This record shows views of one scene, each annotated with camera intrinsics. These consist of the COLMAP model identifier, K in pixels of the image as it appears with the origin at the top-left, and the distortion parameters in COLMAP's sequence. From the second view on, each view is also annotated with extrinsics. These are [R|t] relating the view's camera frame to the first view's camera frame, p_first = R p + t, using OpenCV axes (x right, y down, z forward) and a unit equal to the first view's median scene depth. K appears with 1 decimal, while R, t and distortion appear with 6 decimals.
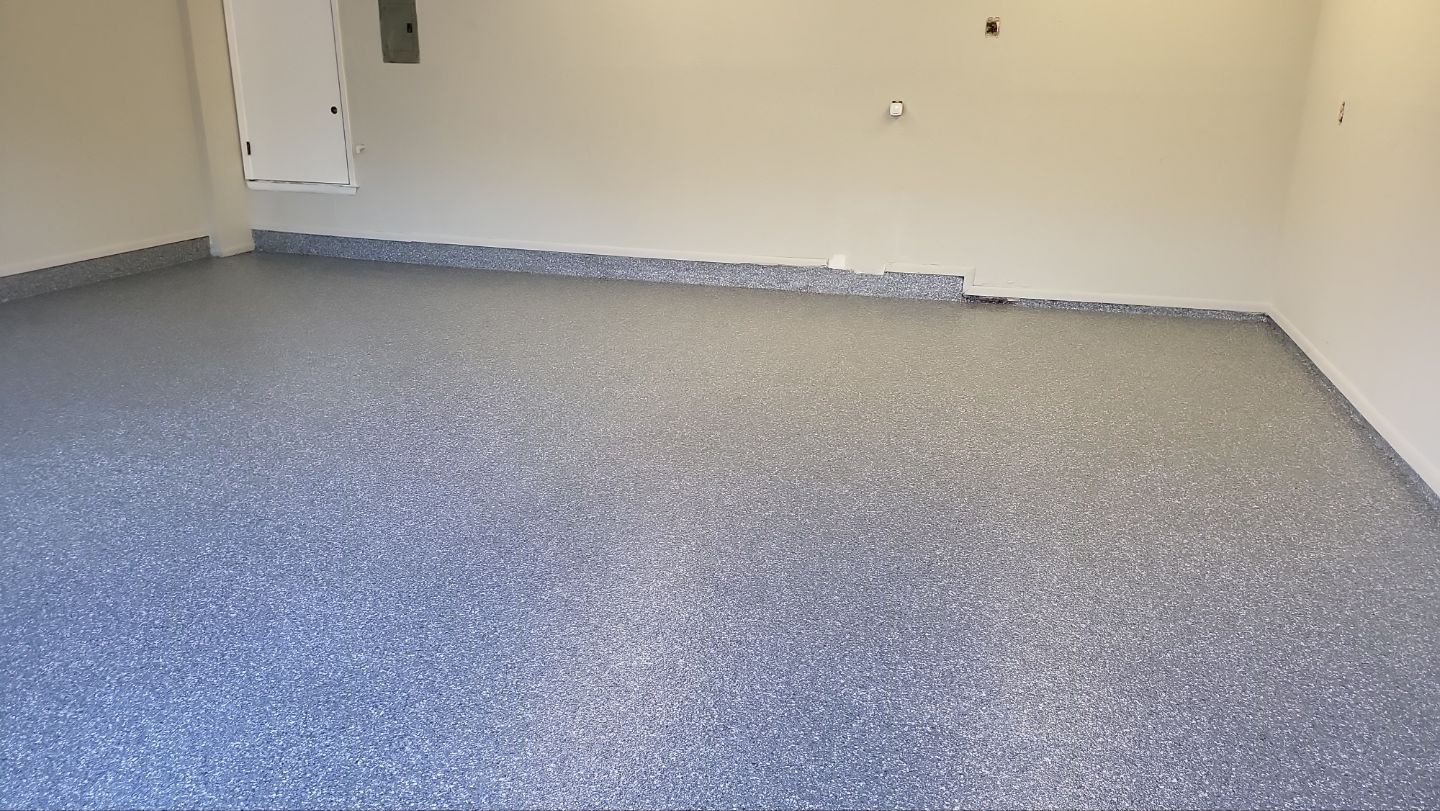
lens RADIAL K [[1007.3, 0, 719.6], [0, 1007.3, 394.5], [0, 0, 1]] dist [0.071107, -0.085209]
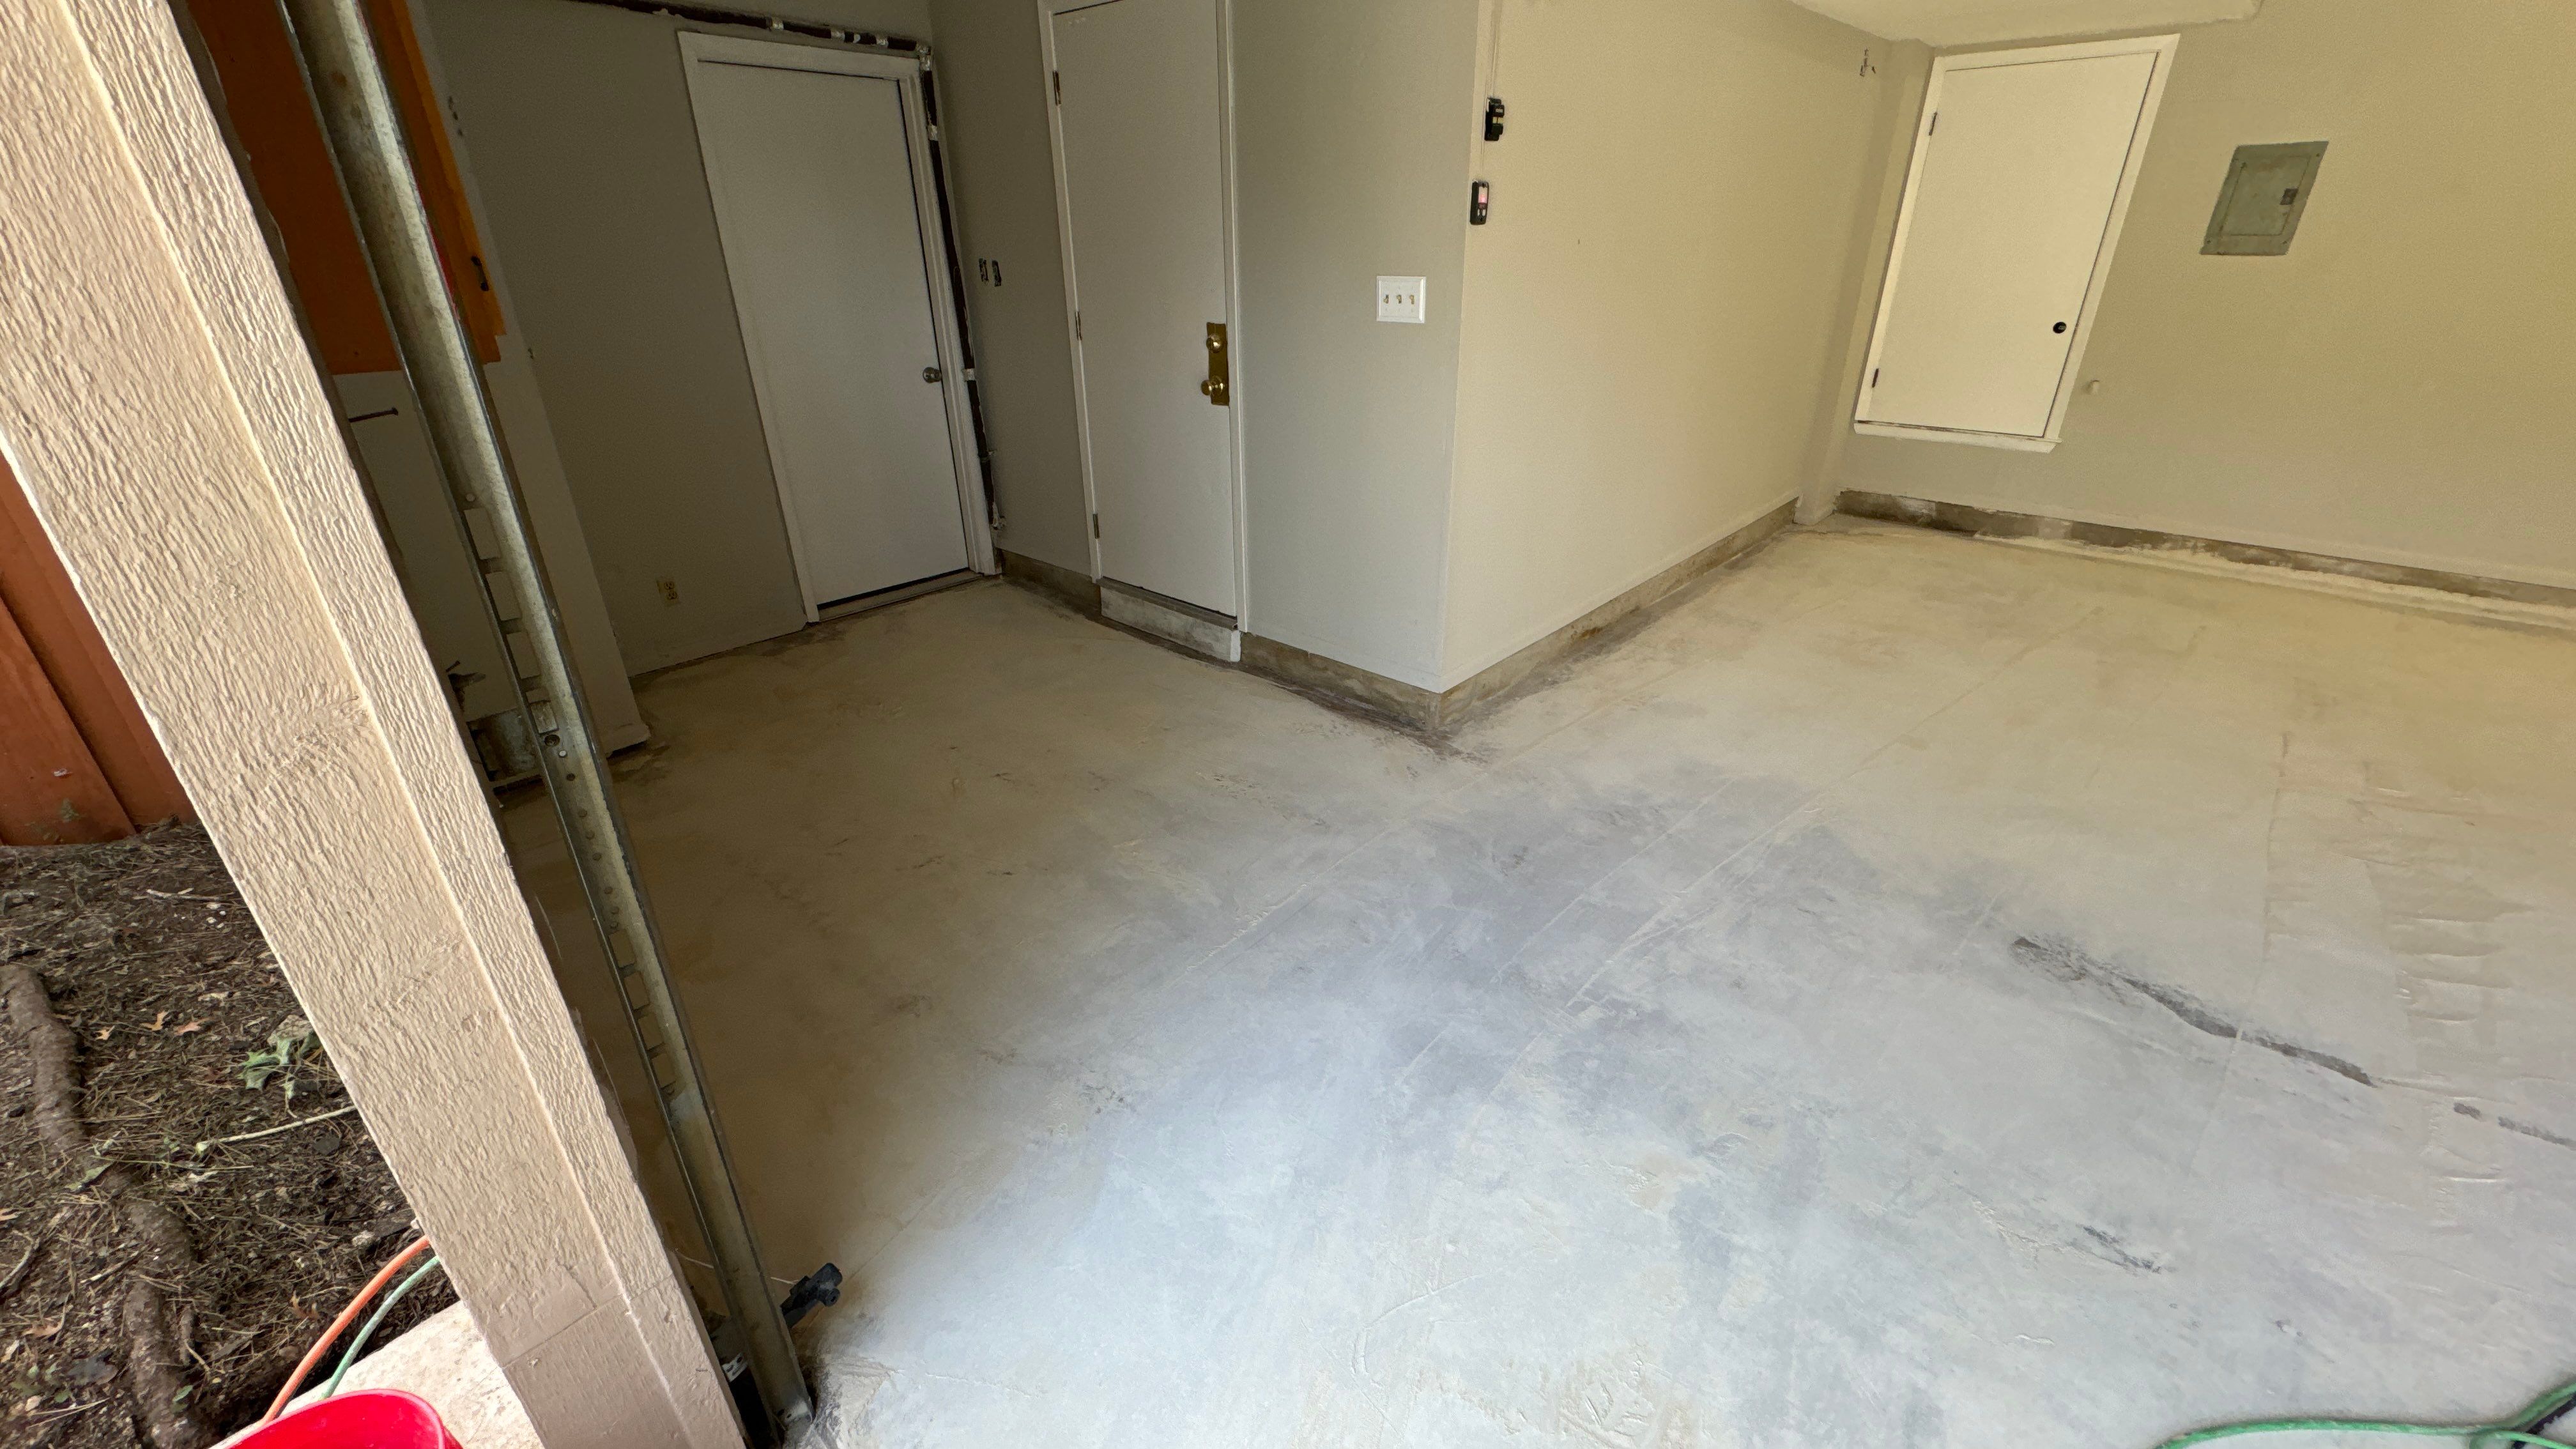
lens RADIAL K [[1015.7, 0, 1294.8], [0, 1015.7, 722.7], [0, 0, 1]] dist [-0.001807, 0.000387]
pose [[0.907075, 0.165750, -0.386966, -0.850084], [-0.107157, 0.979856, 0.168521, -0.125879], [0.407103, -0.111395, 0.906564, 0.230401]]
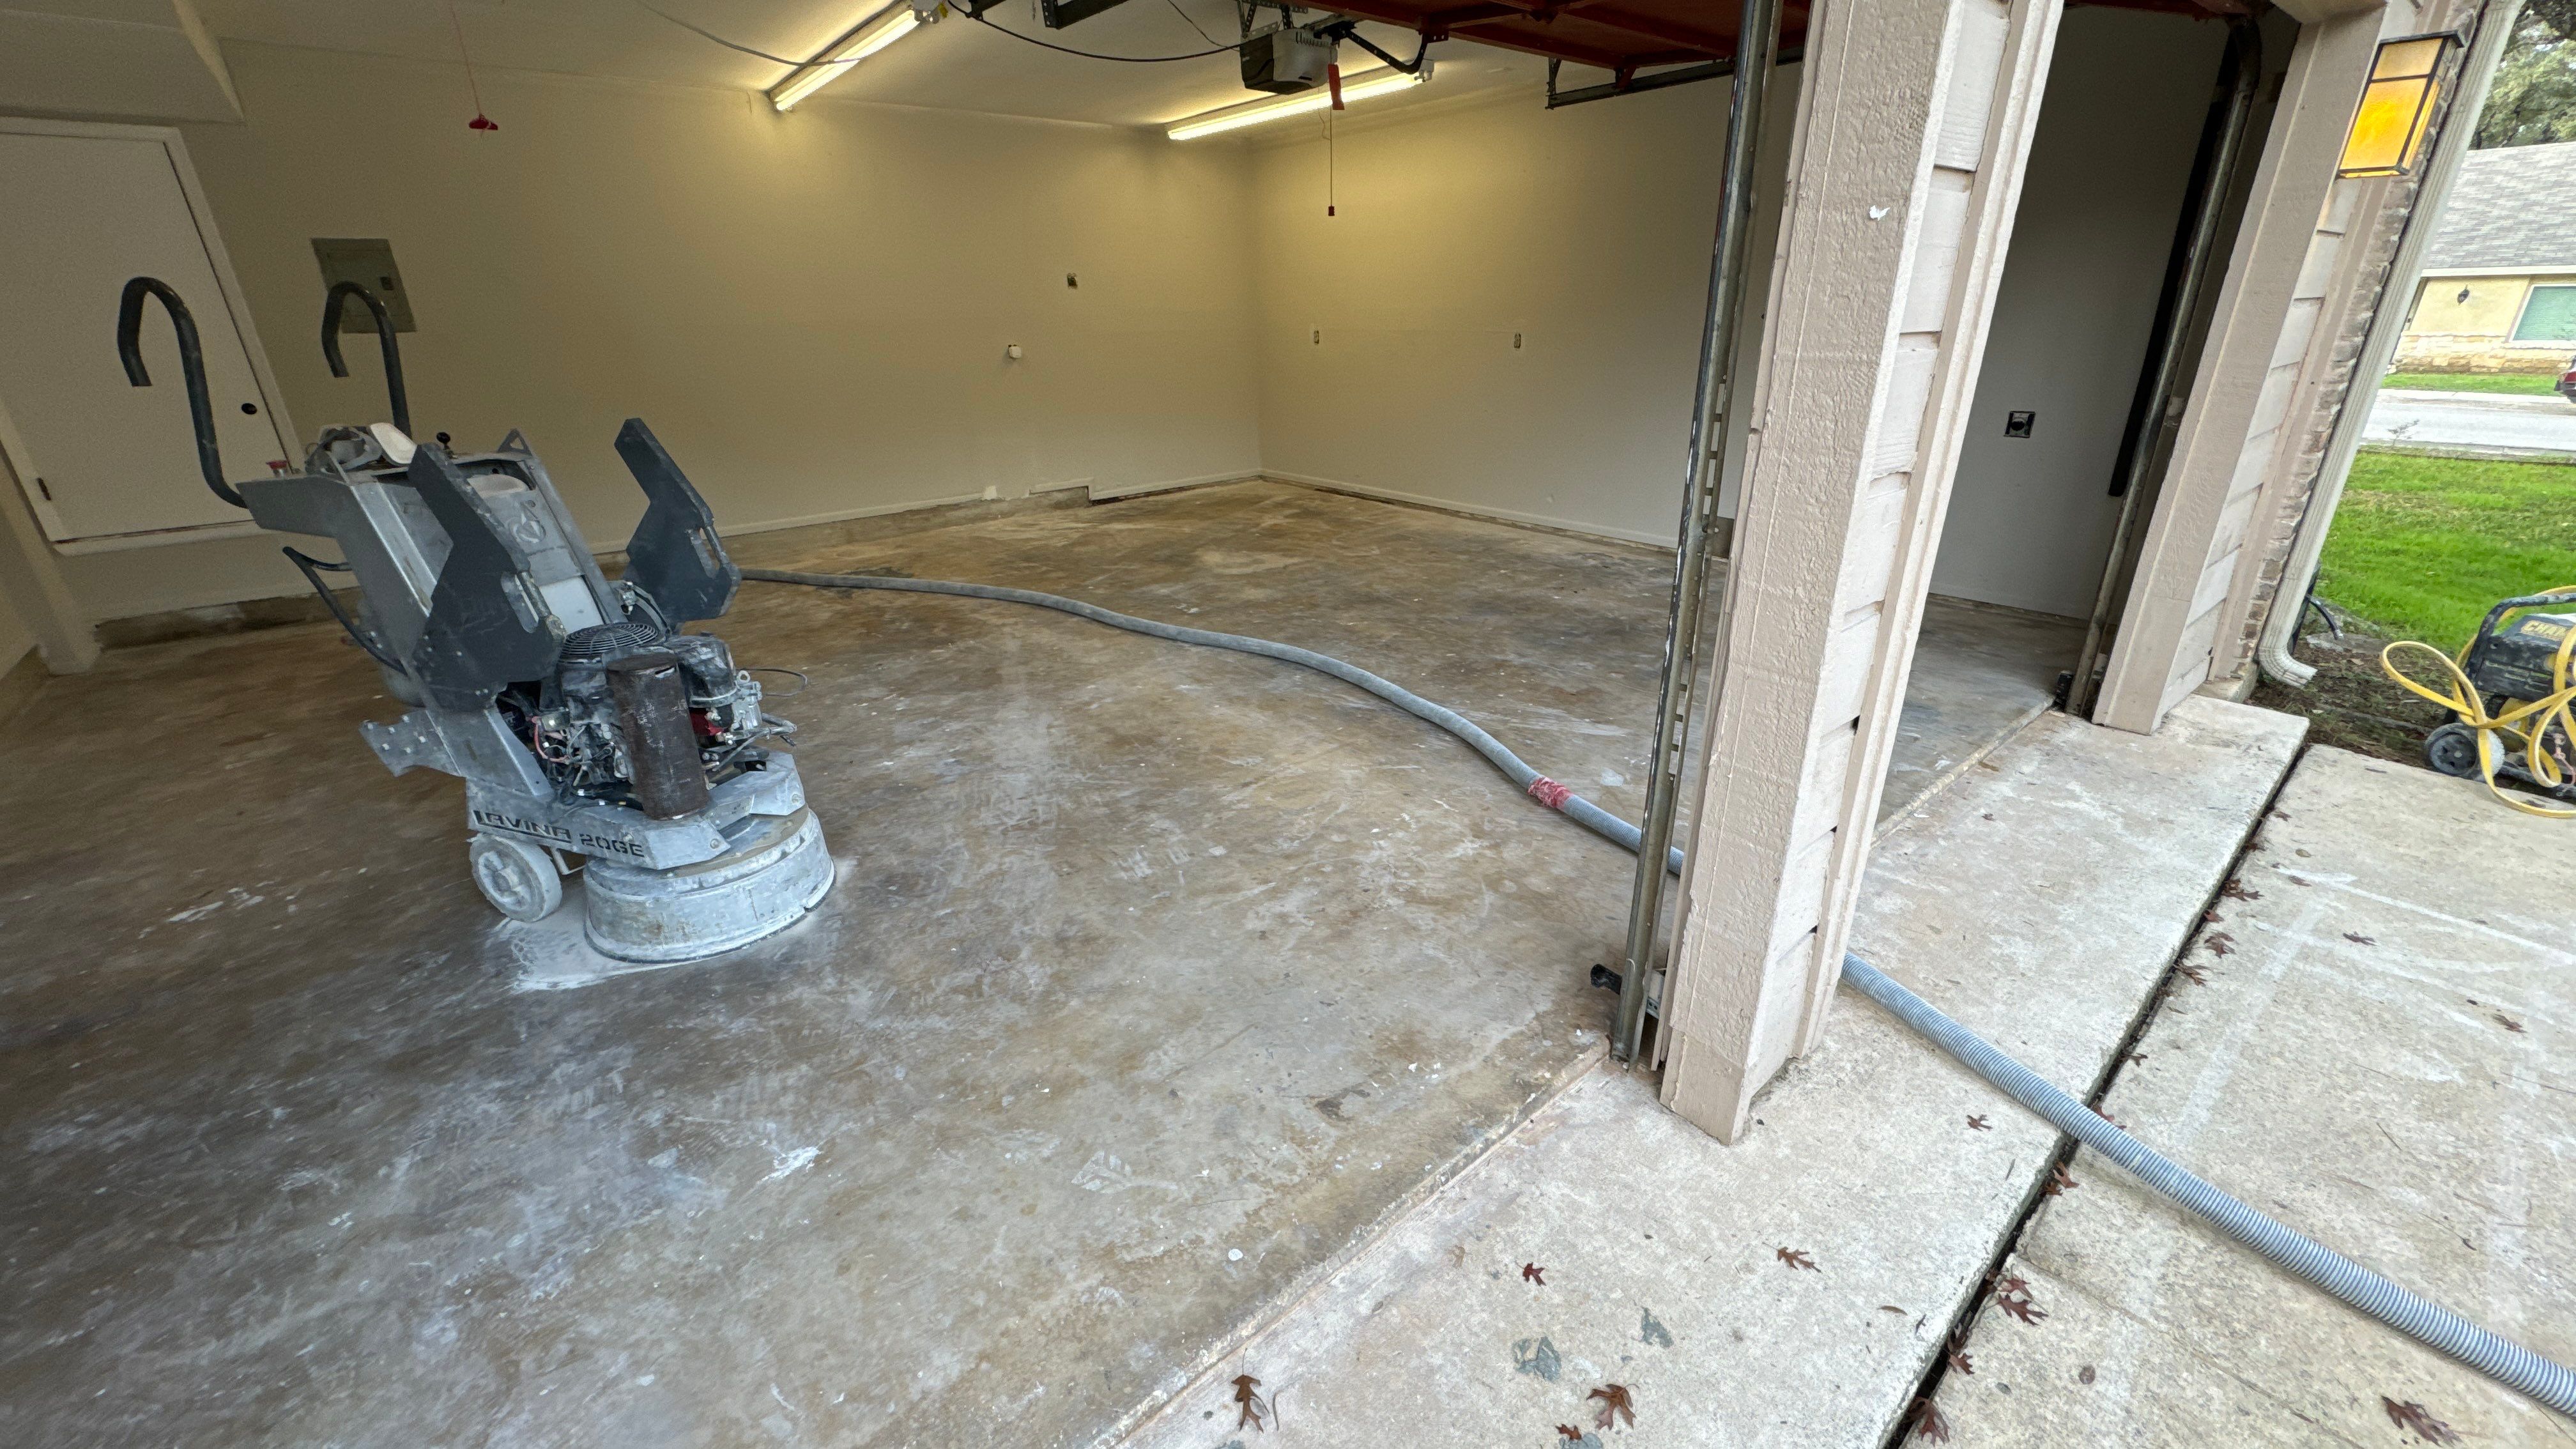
lens RADIAL K [[1015.7, 0, 1293.6], [0, 1015.7, 729.1], [0, 0, 1]] dist [-0.001807, 0.000387]
pose [[0.548508, -0.342541, 0.762761, -0.926264], [0.273756, 0.935526, 0.223267, -0.064500], [-0.790061, 0.086347, 0.606917, 0.097705]]
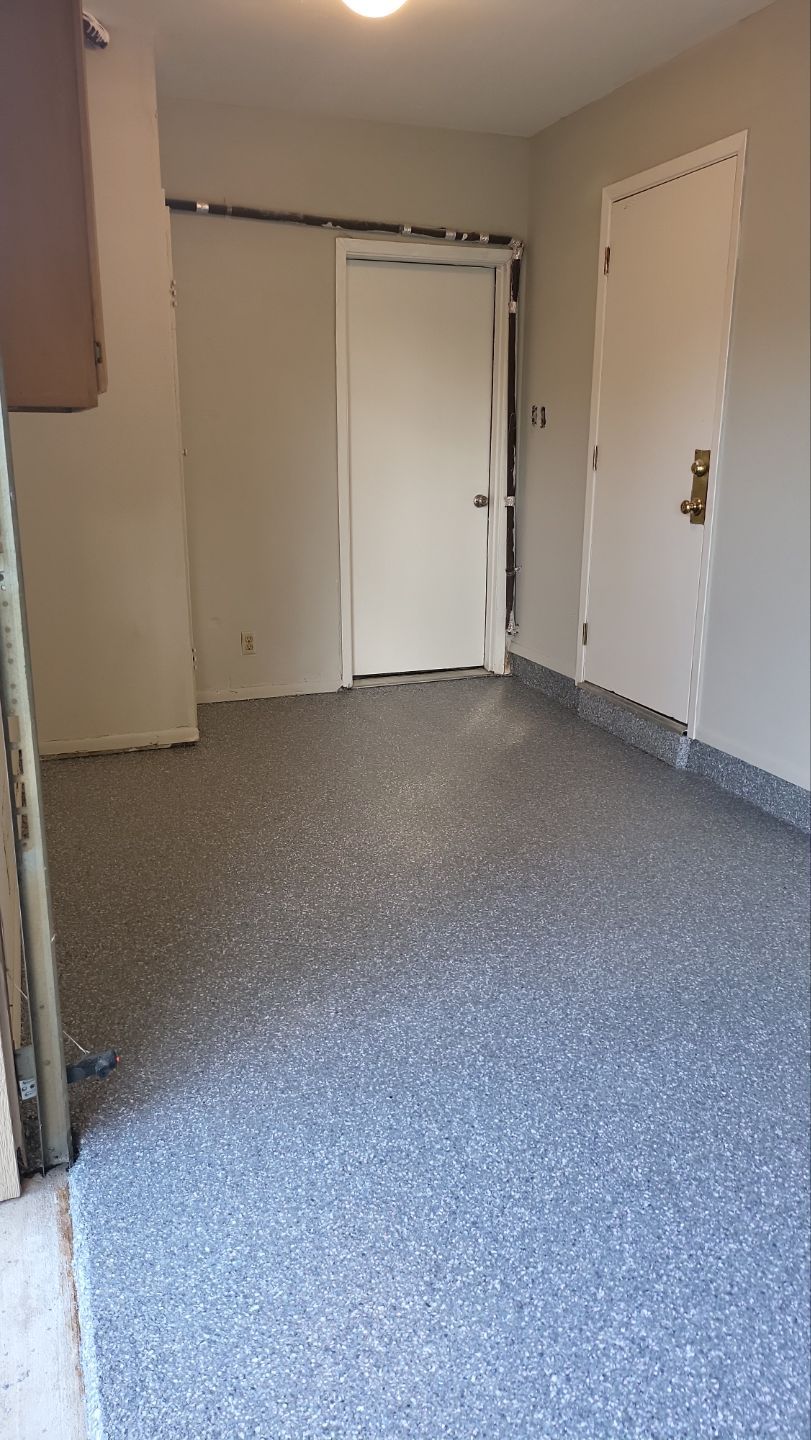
lens RADIAL K [[1007.3, 0, 414.8], [0, 1007.3, 718.5], [0, 0, 1]] dist [0.071107, -0.085209]
pose [[0.607066, 0.205301, -0.767673, -0.709391], [-0.231016, 0.969922, 0.076704, -0.081531], [0.760330, 0.130781, 0.636234, 0.253207]]
